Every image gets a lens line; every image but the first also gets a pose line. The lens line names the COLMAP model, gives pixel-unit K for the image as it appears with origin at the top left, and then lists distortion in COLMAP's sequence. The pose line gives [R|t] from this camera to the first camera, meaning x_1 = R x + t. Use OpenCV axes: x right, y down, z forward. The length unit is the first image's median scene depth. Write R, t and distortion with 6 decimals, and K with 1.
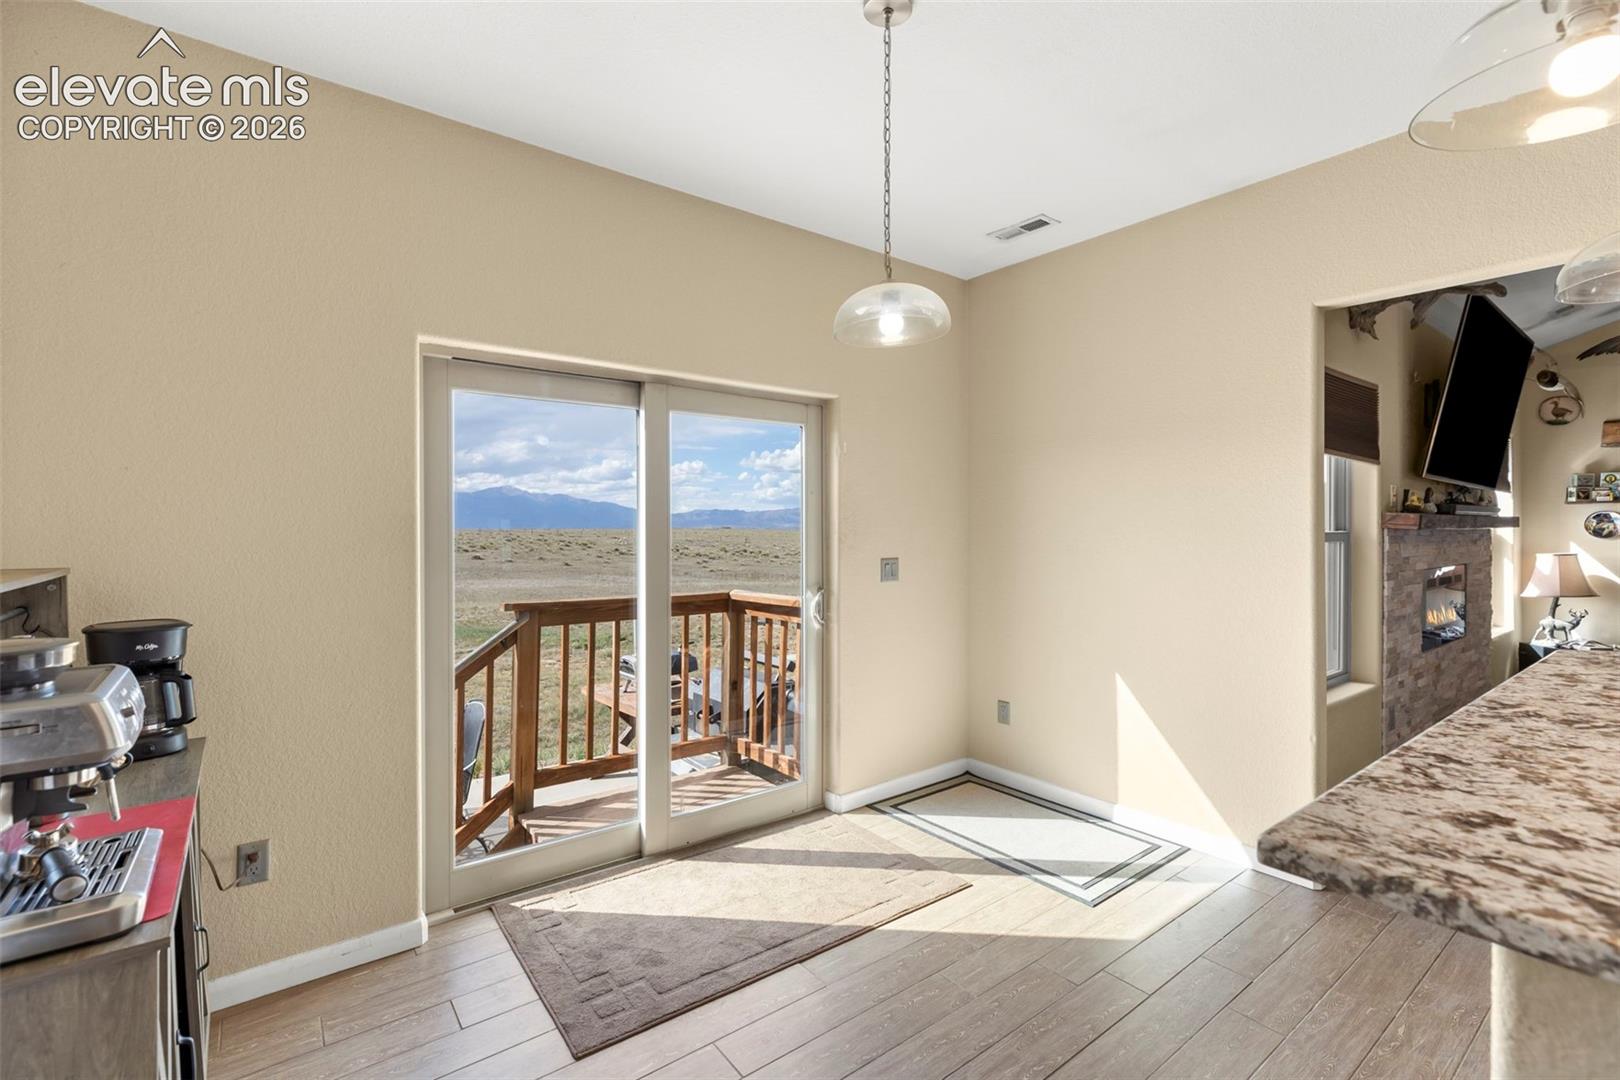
lens RADIAL K [[728.1, 0, 805.4], [0, 728.1, 531.4], [0, 0, 1]] dist [-0.000460, 0.000501]
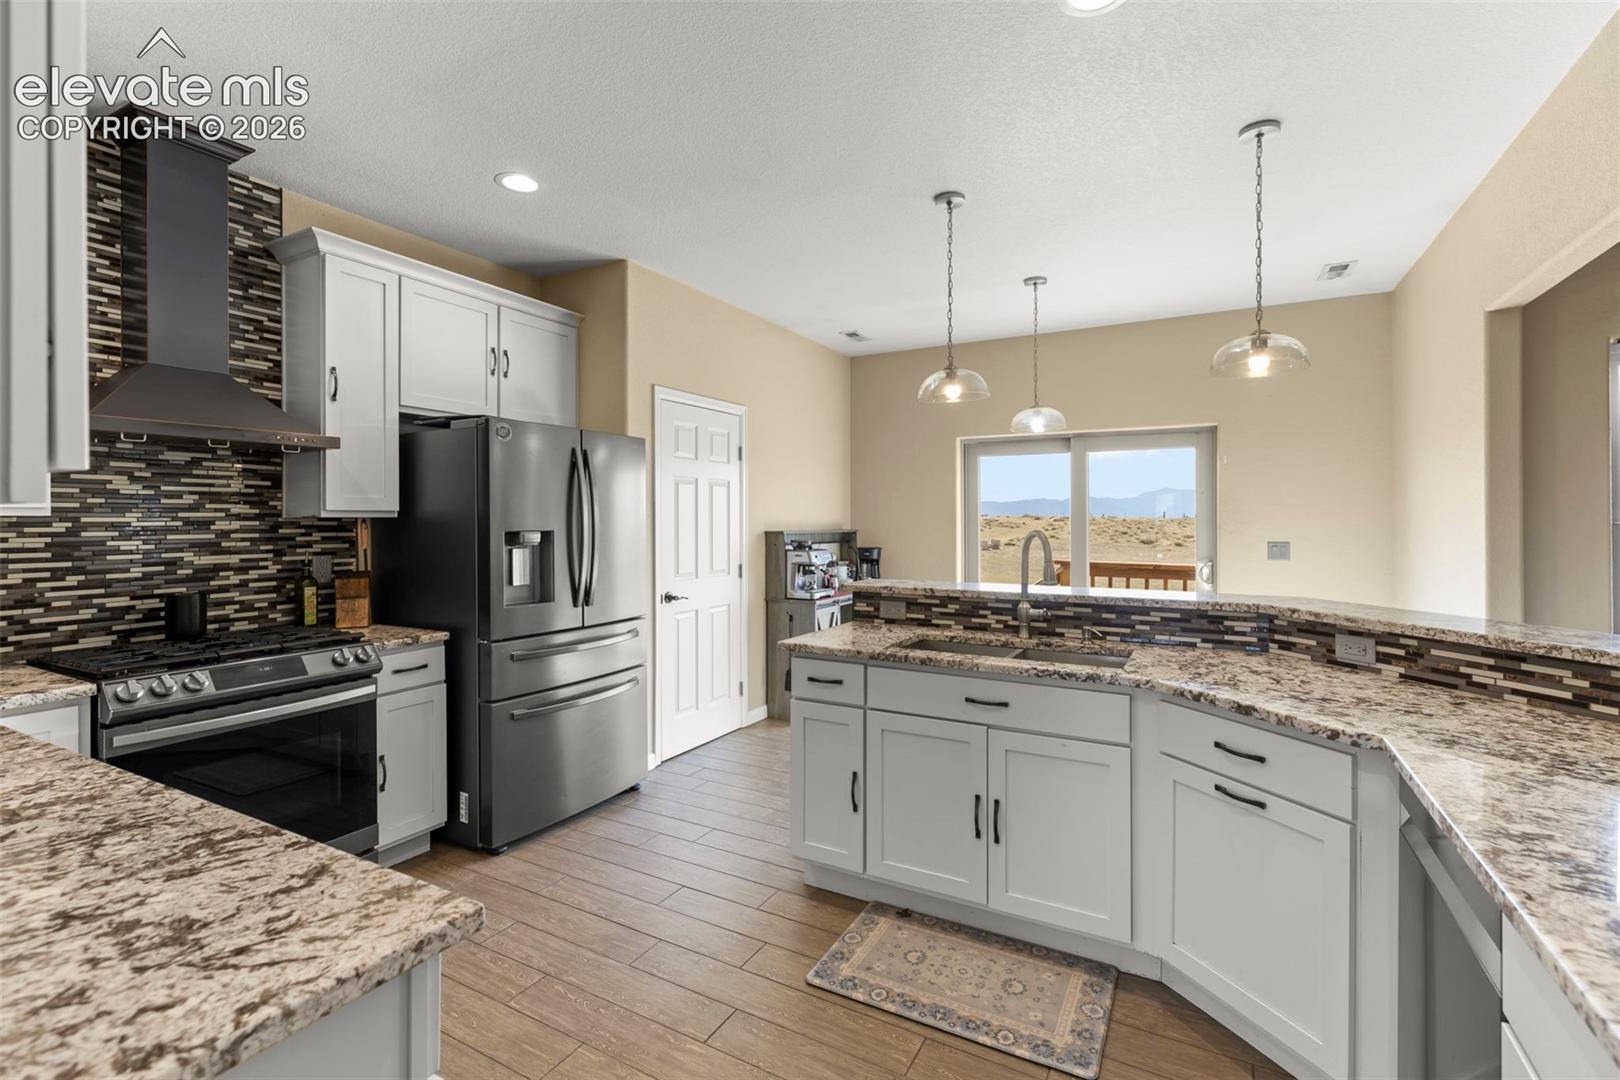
lens RADIAL K [[721.8, 0, 809.7], [0, 721.8, 515.7], [0, 0, 1]] dist [0.001405, 0.001051]
pose [[0.391113, -0.002590, -0.920339, 1.182742], [-0.004930, 0.999976, -0.004909, 0.001909], [0.920329, 0.006457, 0.391091, -0.305717]]
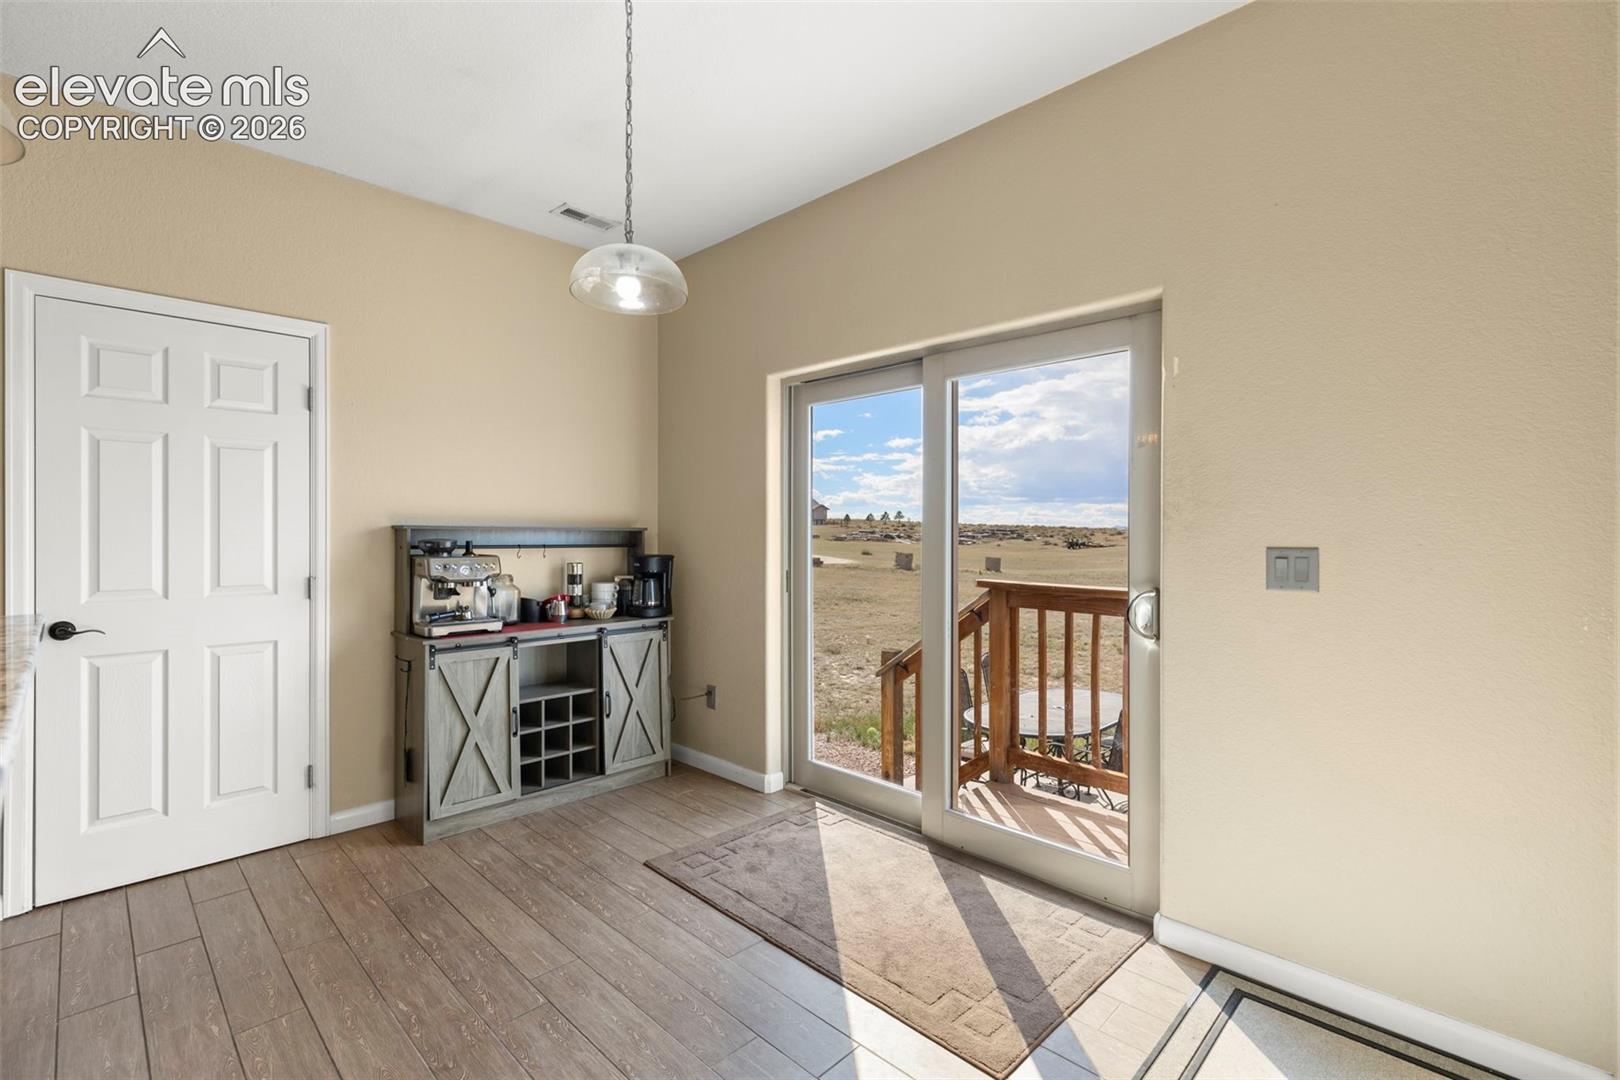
lens RADIAL K [[728.1, 0, 805.4], [0, 728.1, 531.4], [0, 0, 1]] dist [-0.000460, 0.000501]
pose [[0.130504, 0.002170, -0.991445, 0.743375], [-0.007019, 0.999975, 0.001265, 0.033234], [0.991423, 0.006793, 0.130516, 0.709342]]
